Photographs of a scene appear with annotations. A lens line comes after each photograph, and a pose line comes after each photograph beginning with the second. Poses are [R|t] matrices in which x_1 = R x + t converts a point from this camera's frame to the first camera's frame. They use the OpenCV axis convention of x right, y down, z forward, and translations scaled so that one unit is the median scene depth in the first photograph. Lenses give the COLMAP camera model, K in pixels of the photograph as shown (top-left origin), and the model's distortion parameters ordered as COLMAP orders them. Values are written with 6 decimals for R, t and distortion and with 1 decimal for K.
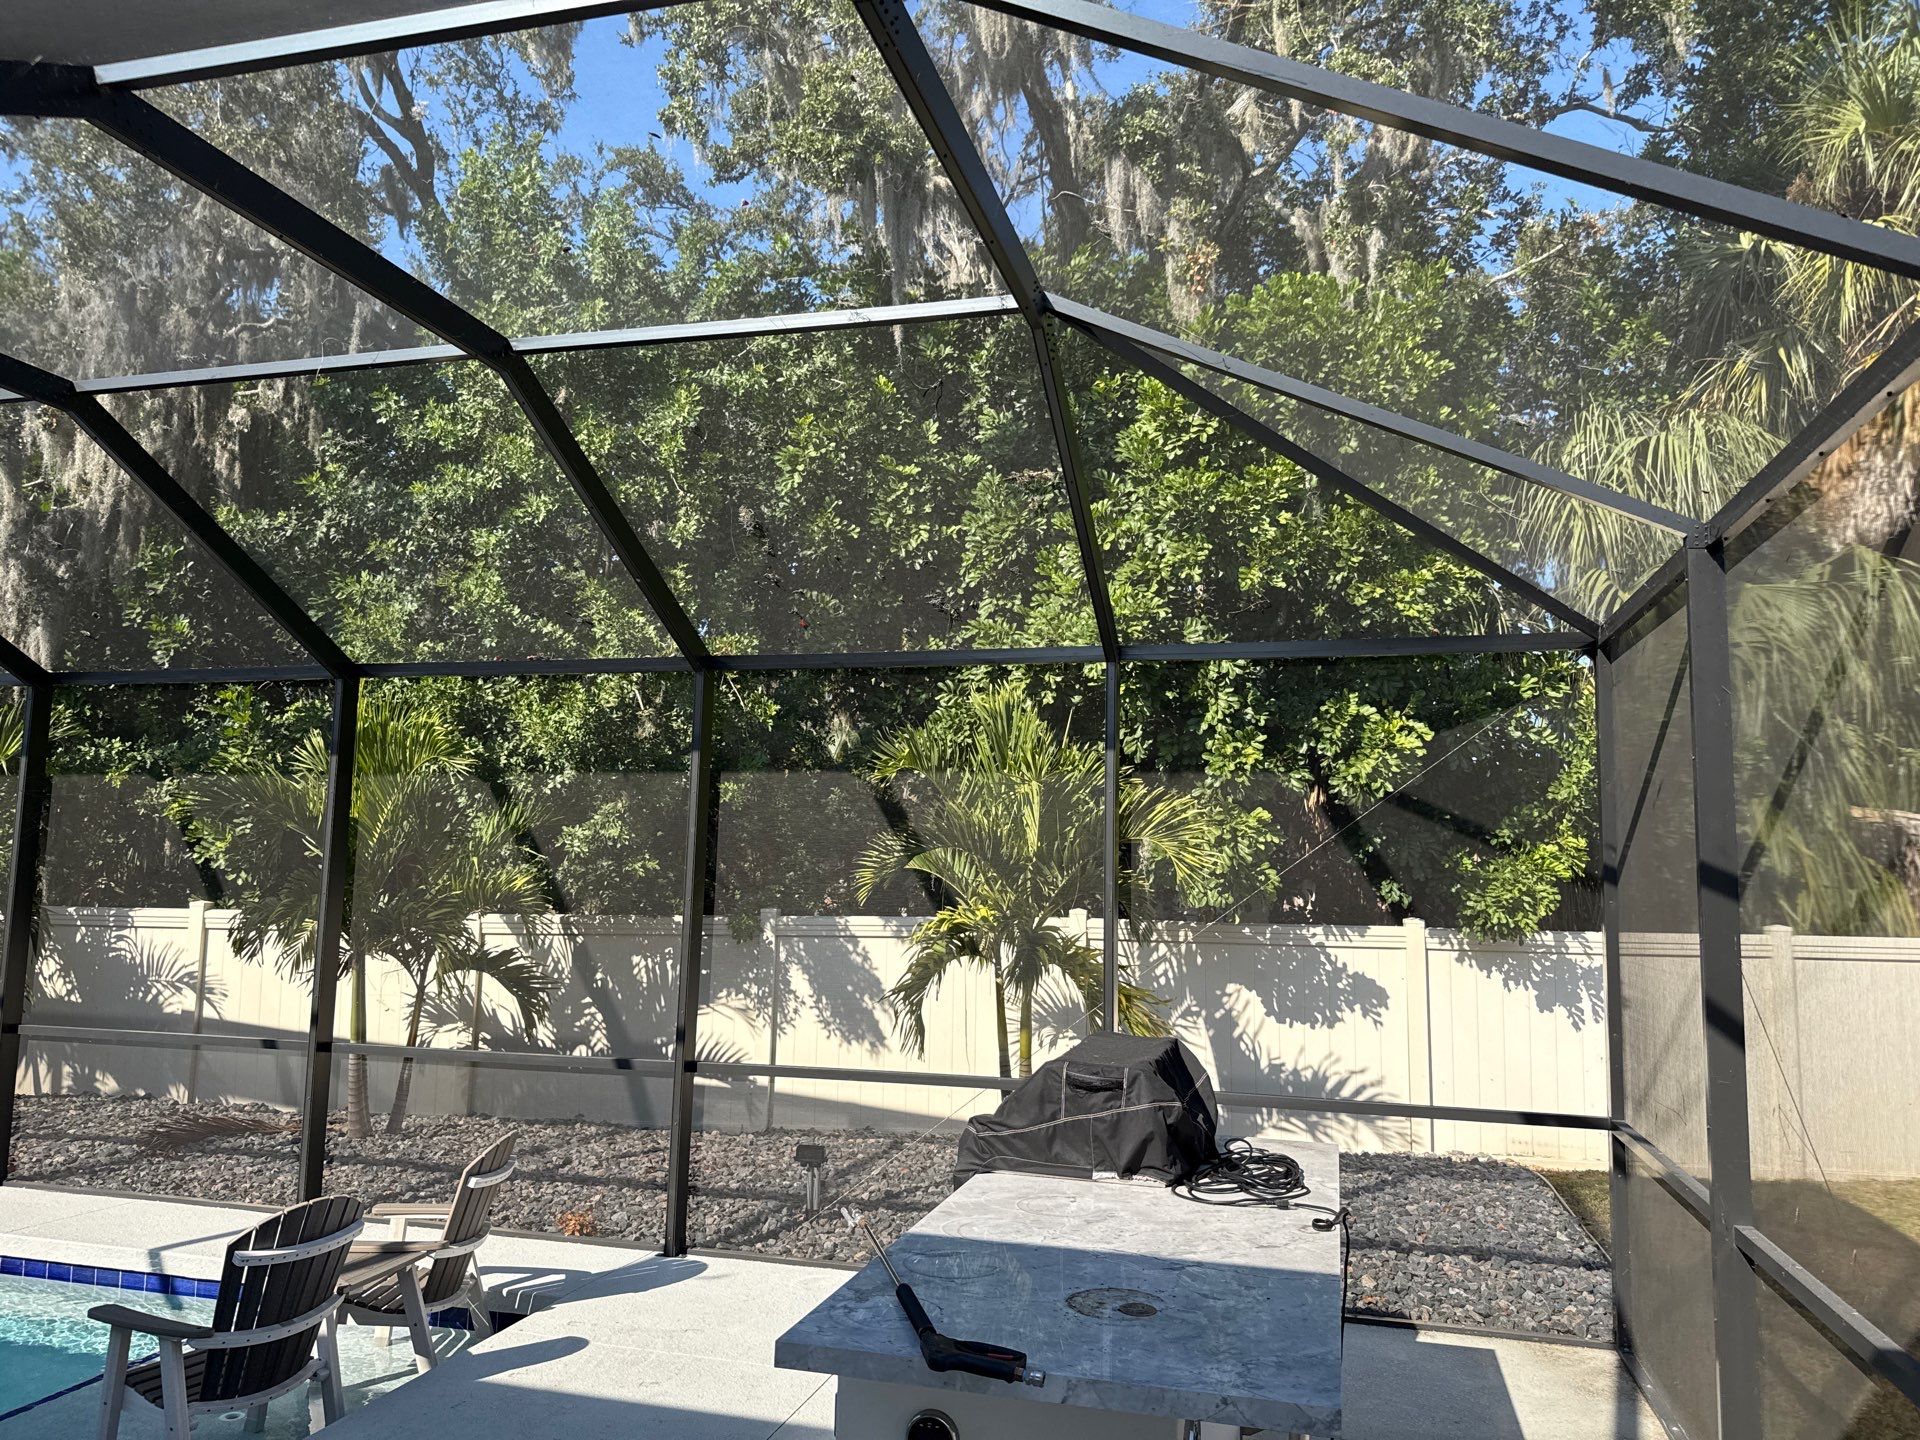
lens RADIAL K [[1346.3, 0, 972.6], [0, 1346.3, 728.3], [0, 0, 1]] dist [0.027376, -0.033764]
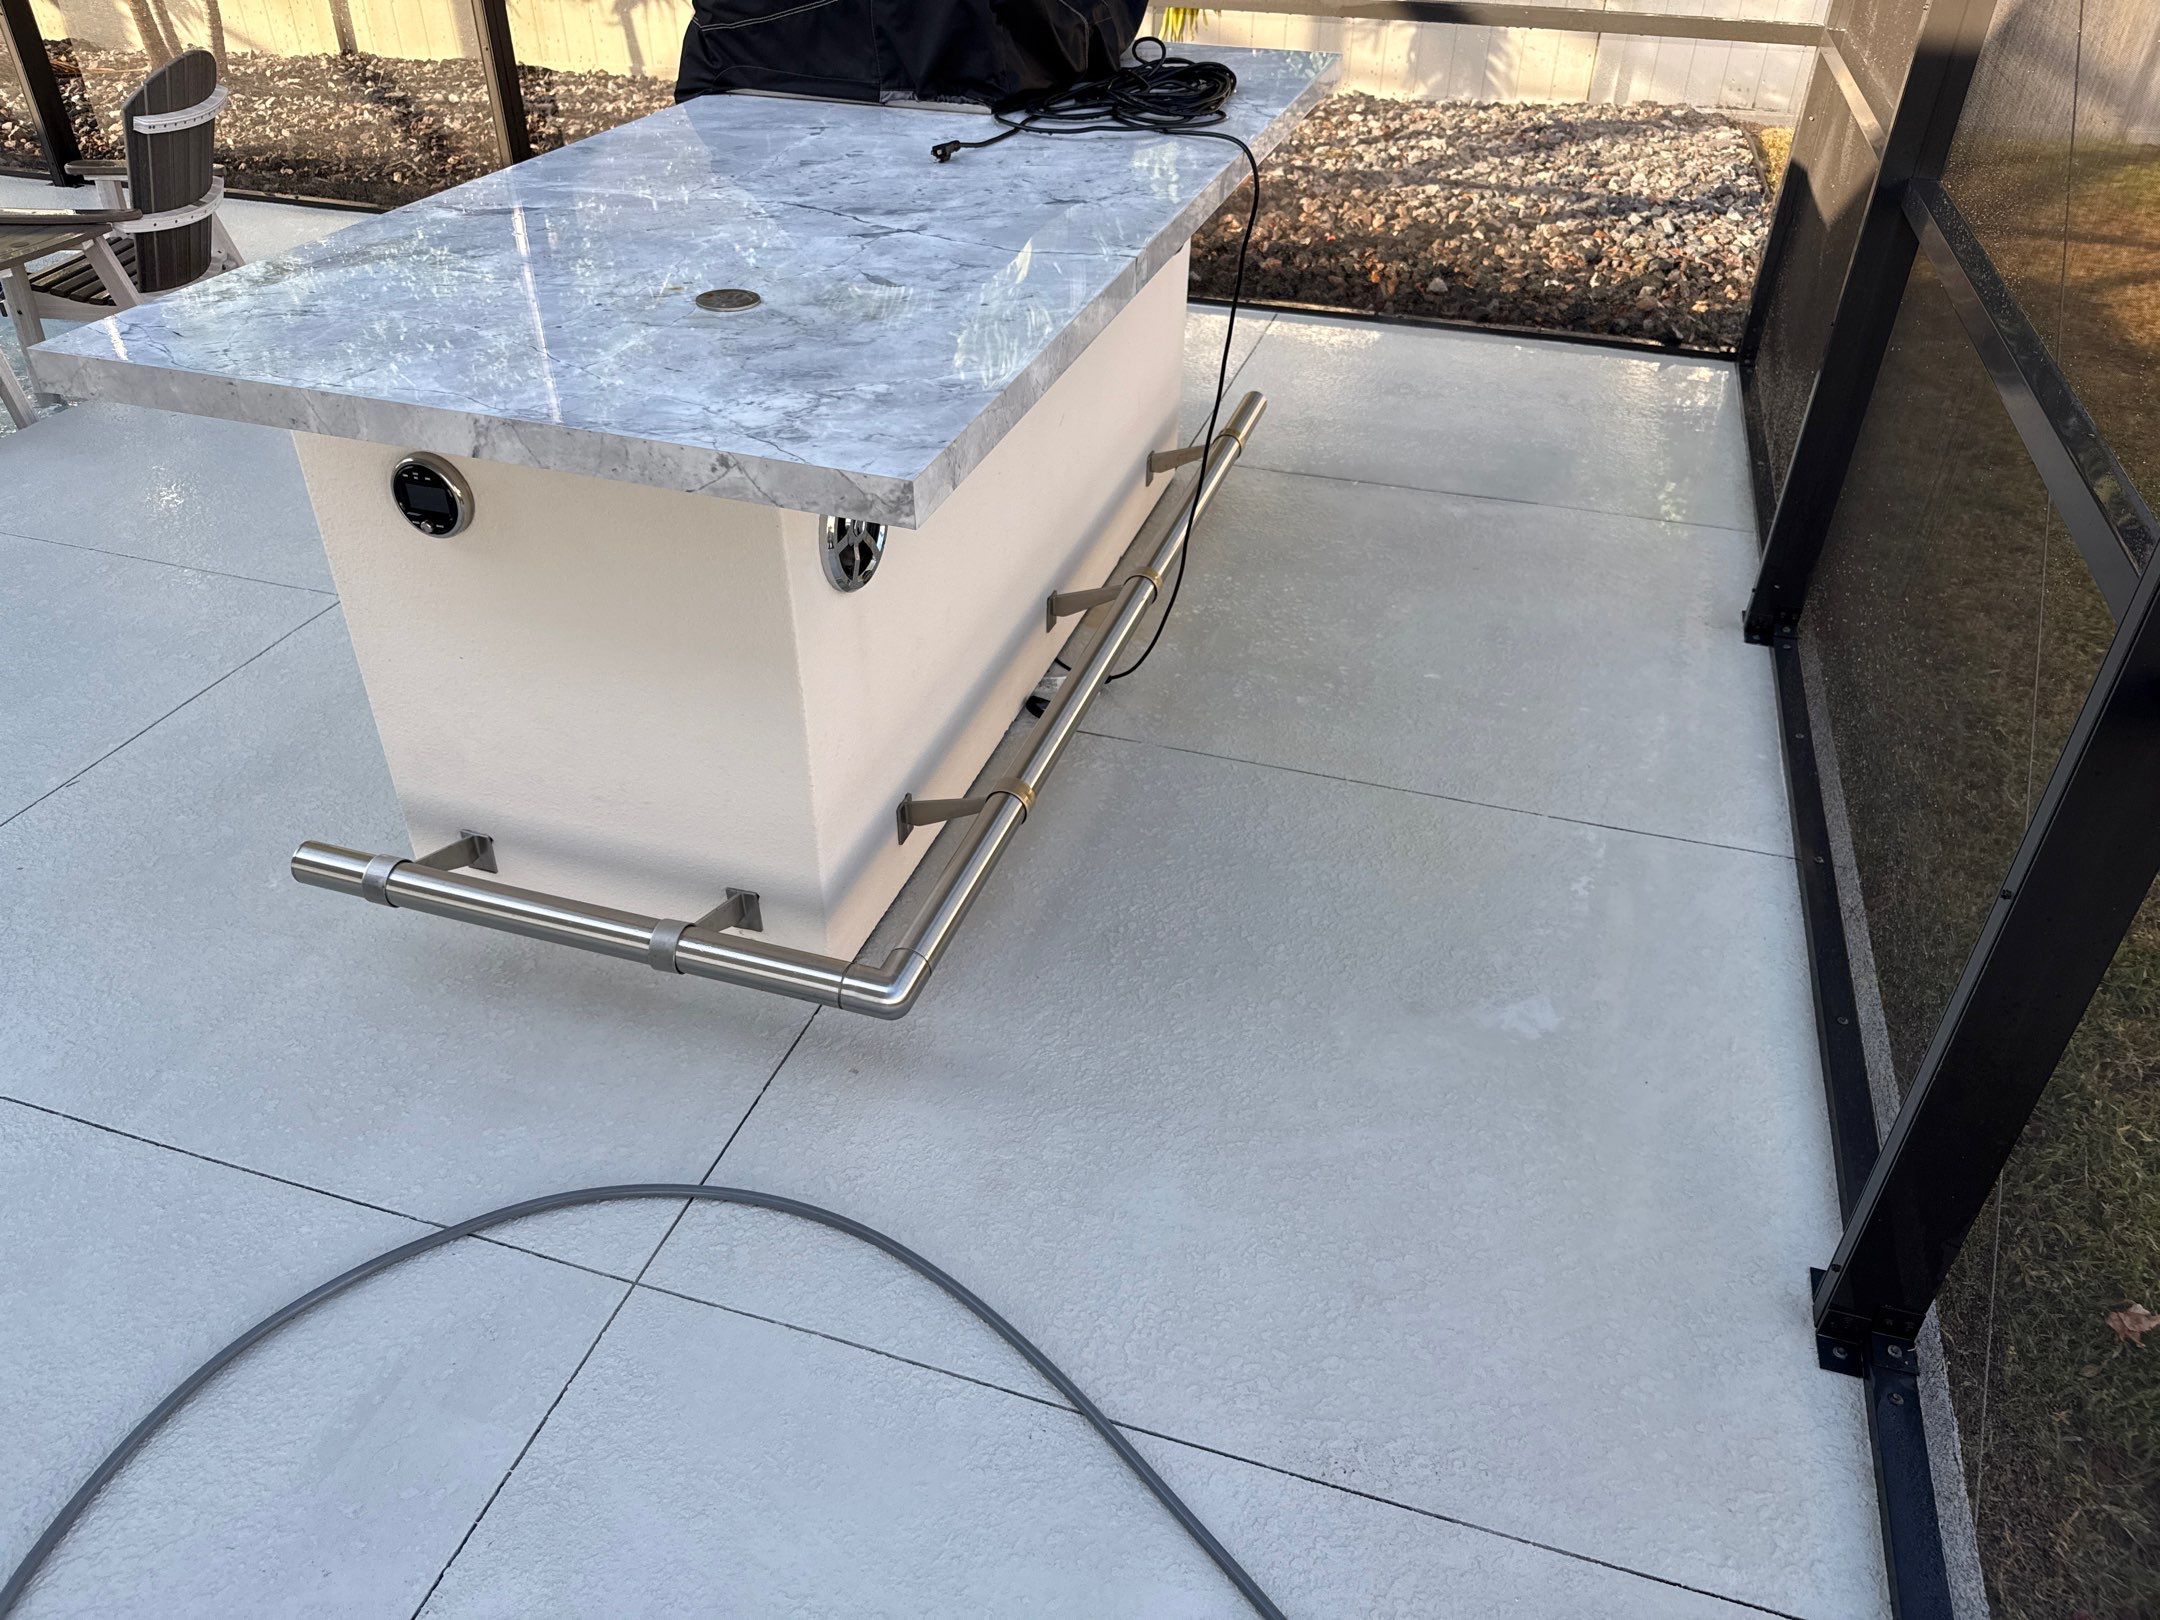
lens RADIAL K [[1514.6, 0, 1076.6], [0, 1514.6, 815.9], [0, 0, 1]] dist [0.027376, -0.033764]
pose [[0.999052, 0.018632, -0.039339, 0.086005], [0.012252, 0.746853, 0.664876, 0.046643], [0.041769, -0.664728, 0.745917, 0.107057]]
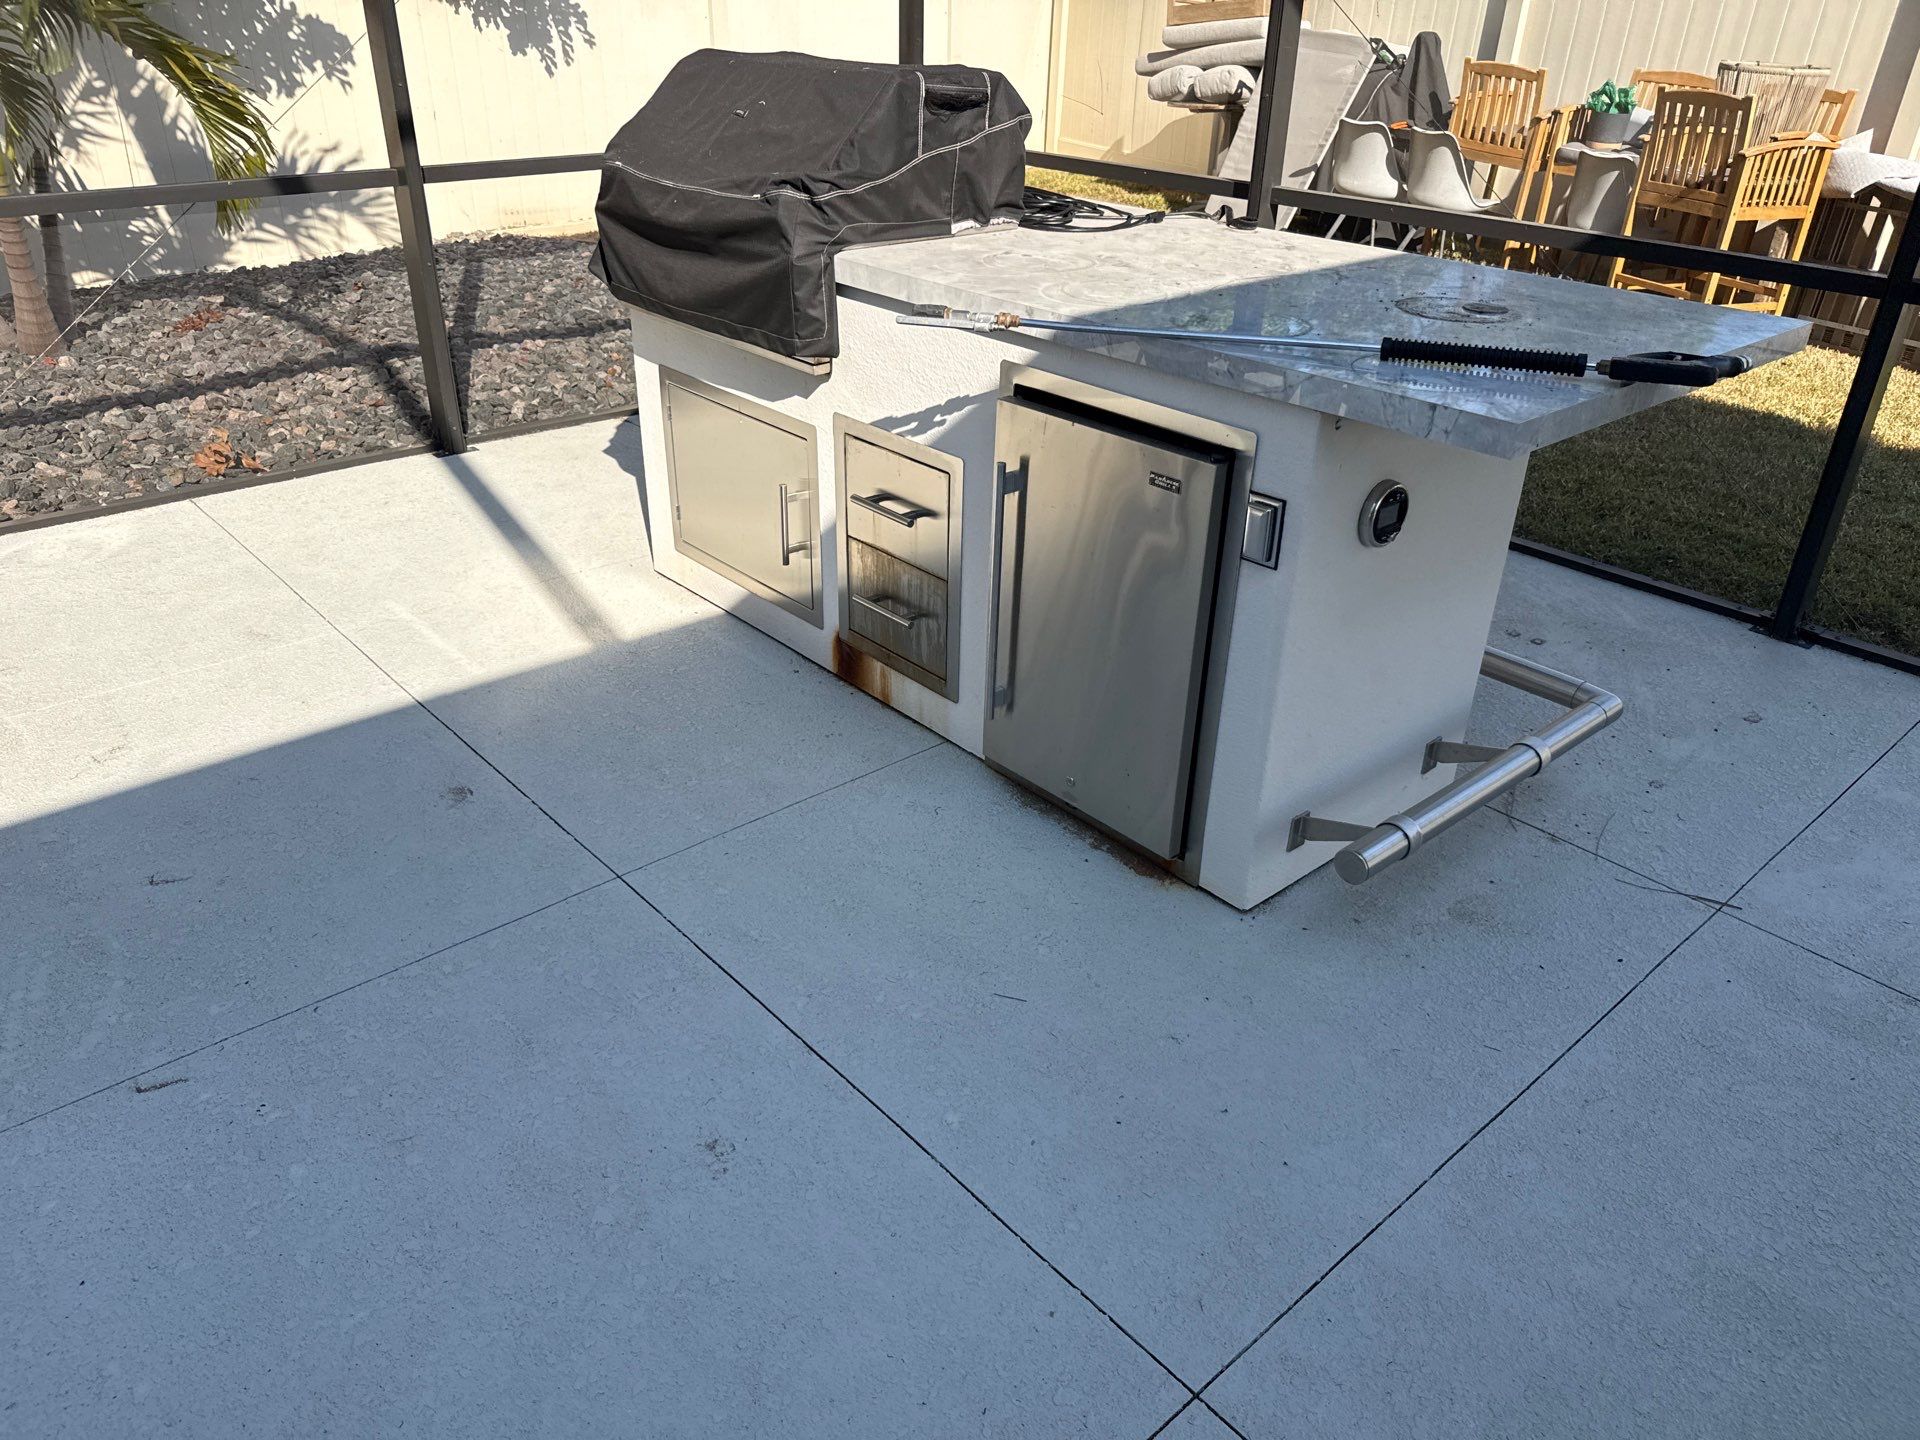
lens RADIAL K [[1346.3, 0, 945.5], [0, 1346.3, 722.0], [0, 0, 1]] dist [0.027376, -0.033764]
pose [[0.560469, -0.411508, 0.718705, -0.231591], [-0.095714, 0.829816, 0.549767, 0.058847], [-0.822626, -0.376917, 0.425699, 0.233963]]
